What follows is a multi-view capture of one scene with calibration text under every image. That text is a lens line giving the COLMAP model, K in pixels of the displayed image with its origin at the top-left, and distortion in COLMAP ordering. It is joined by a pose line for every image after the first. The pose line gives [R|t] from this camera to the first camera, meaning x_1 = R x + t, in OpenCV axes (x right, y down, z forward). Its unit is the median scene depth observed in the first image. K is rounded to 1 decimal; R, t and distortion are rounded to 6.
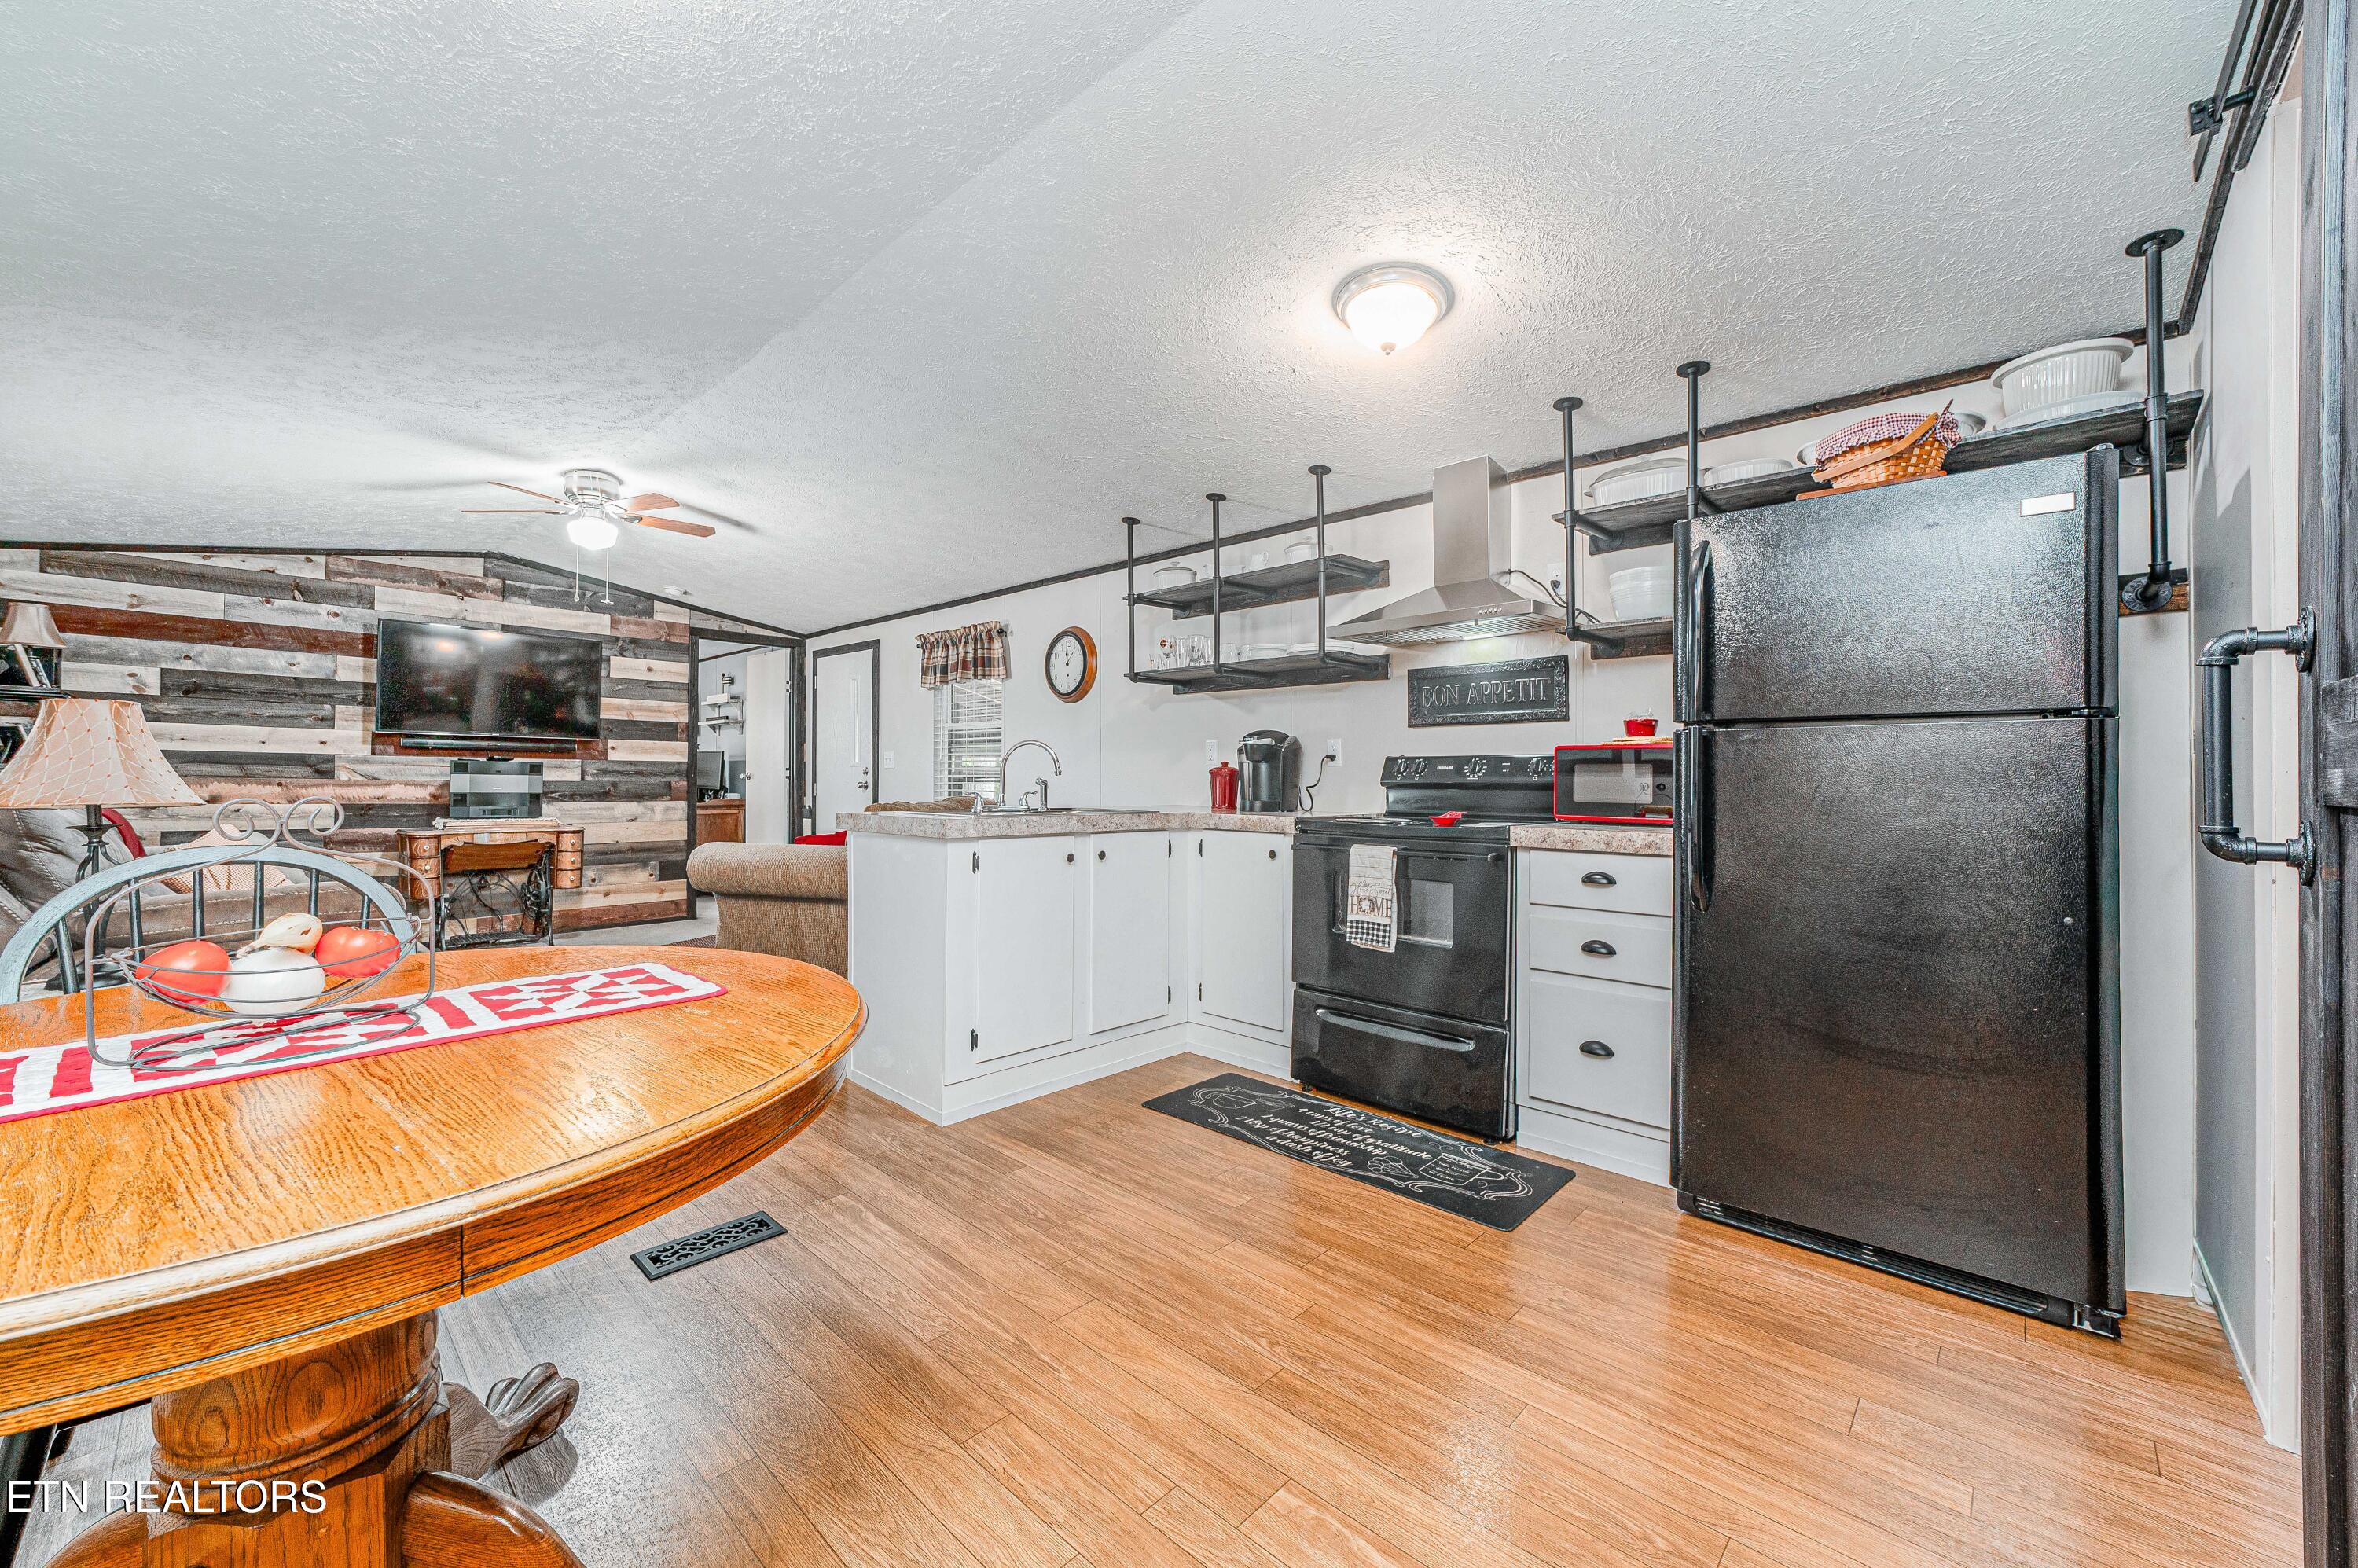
lens RADIAL K [[916.5, 0, 1242.9], [0, 916.5, 779.0], [0, 0, 1]] dist [-0.015594, 0.004779]
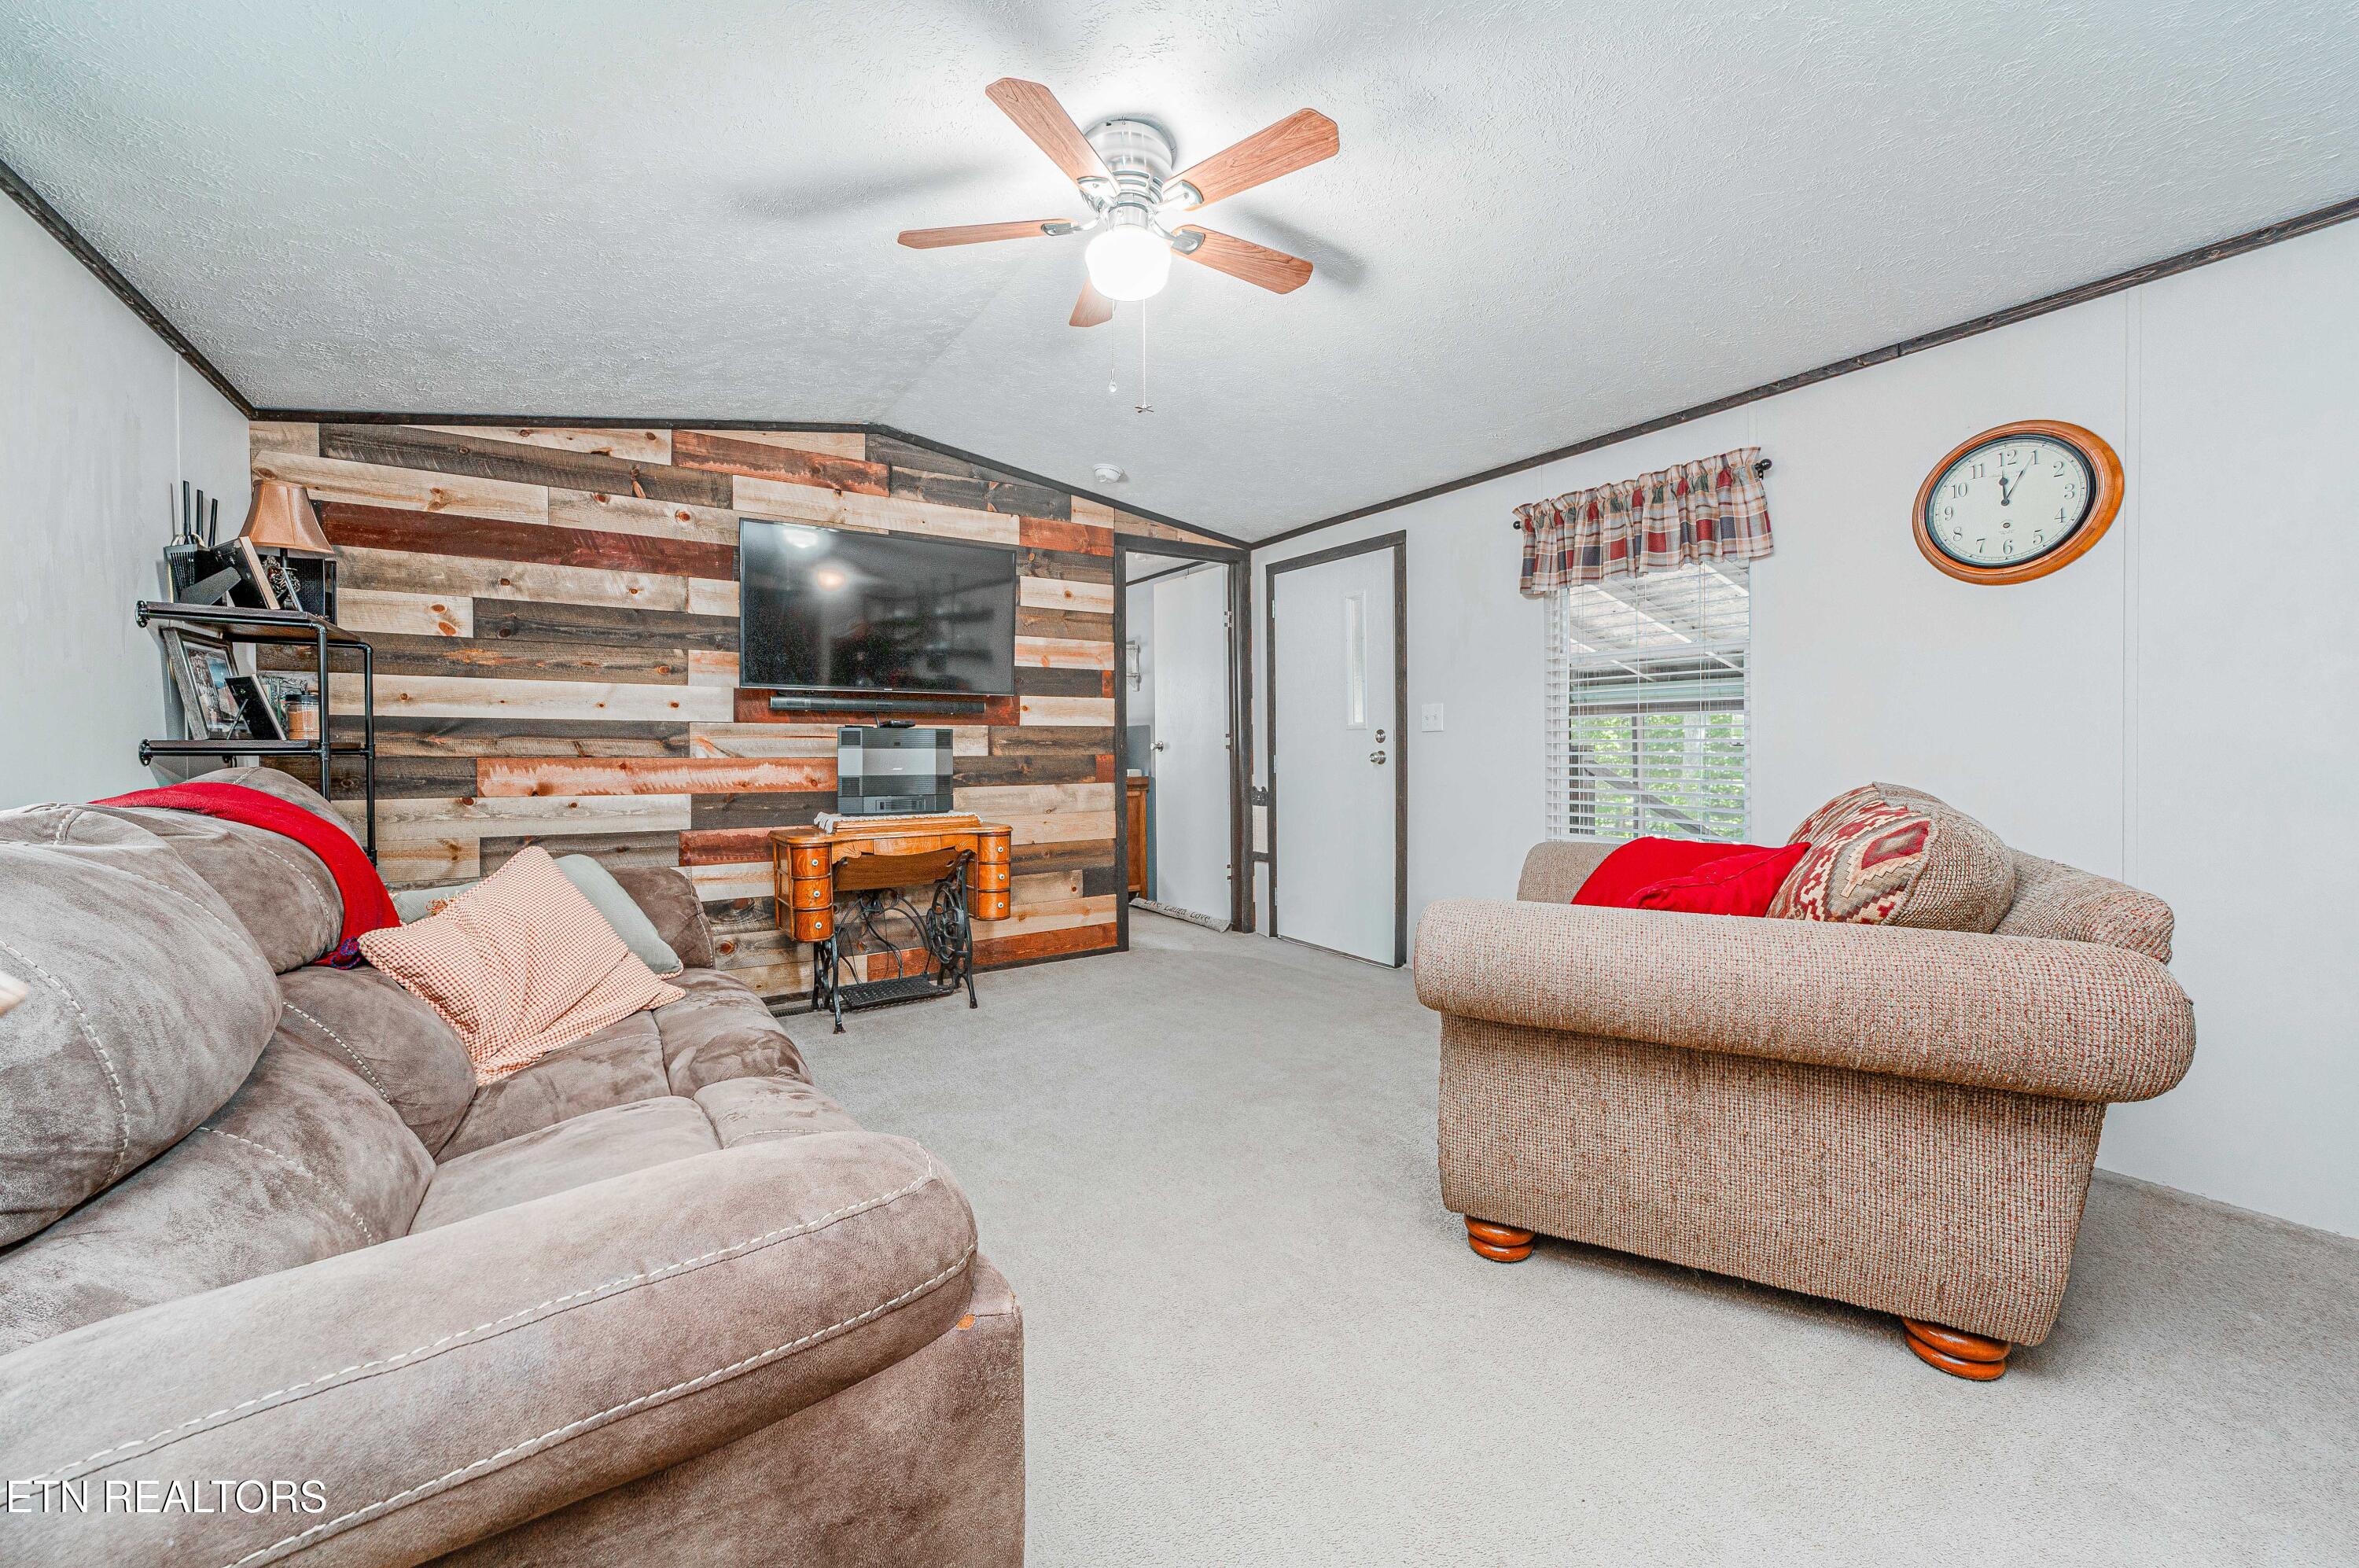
lens RADIAL K [[916.9, 0, 1266.1], [0, 916.9, 763.7], [0, 0, 1]] dist [-0.015594, 0.004779]
pose [[0.977912, -0.008269, -0.208853, -0.417770], [0.012541, 0.999738, 0.019139, -0.002888], [0.208640, -0.021335, 0.977760, 0.402861]]
